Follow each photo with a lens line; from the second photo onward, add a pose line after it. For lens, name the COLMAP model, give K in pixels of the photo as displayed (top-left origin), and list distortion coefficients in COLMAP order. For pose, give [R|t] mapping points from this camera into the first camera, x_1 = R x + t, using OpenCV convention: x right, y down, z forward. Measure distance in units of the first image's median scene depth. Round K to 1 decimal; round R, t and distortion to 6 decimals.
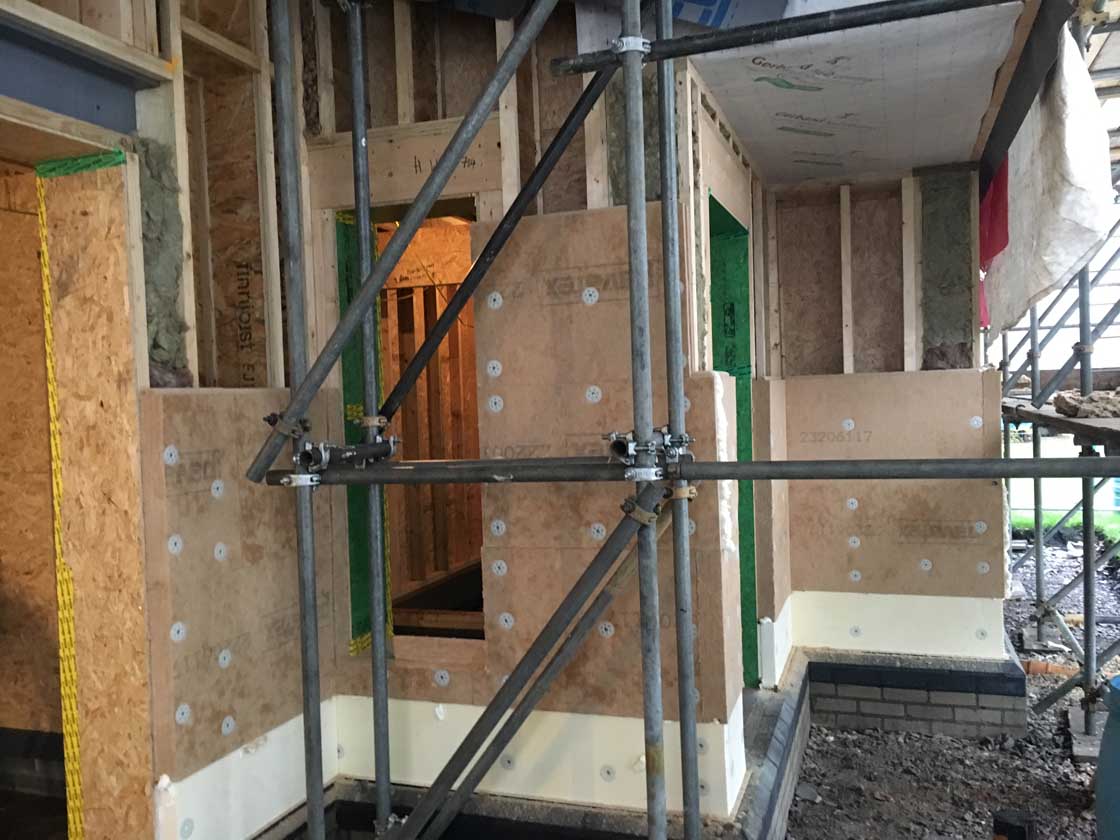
lens RADIAL K [[928.6, 0, 560.0], [0, 928.6, 420.0], [0, 0, 1]] dist [0.007894, -0.000092]
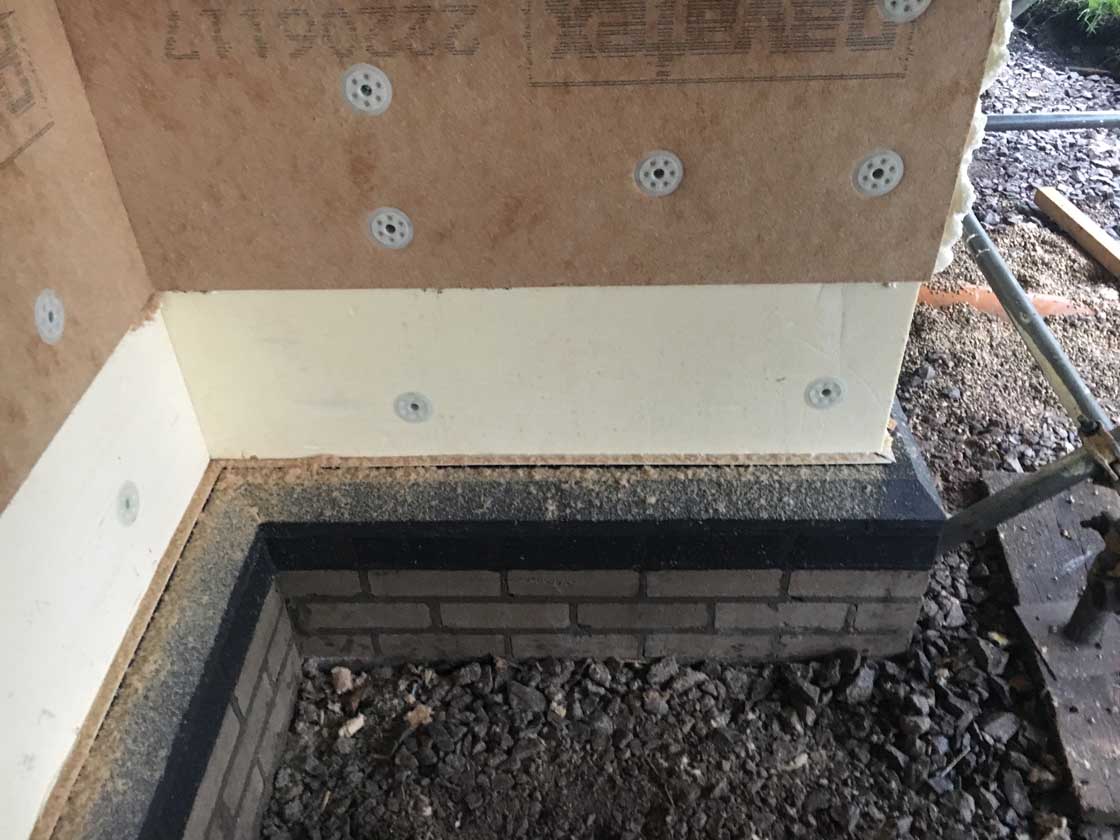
lens RADIAL K [[951.6, 0, 560.0], [0, 951.6, 420.0], [0, 0, 1]] dist [0.088152, -0.000948]
pose [[0.951788, -0.187645, 0.242670, 0.298901], [0.002634, 0.796054, 0.605219, 0.055852], [-0.306745, -0.575401, 0.758169, 0.788392]]
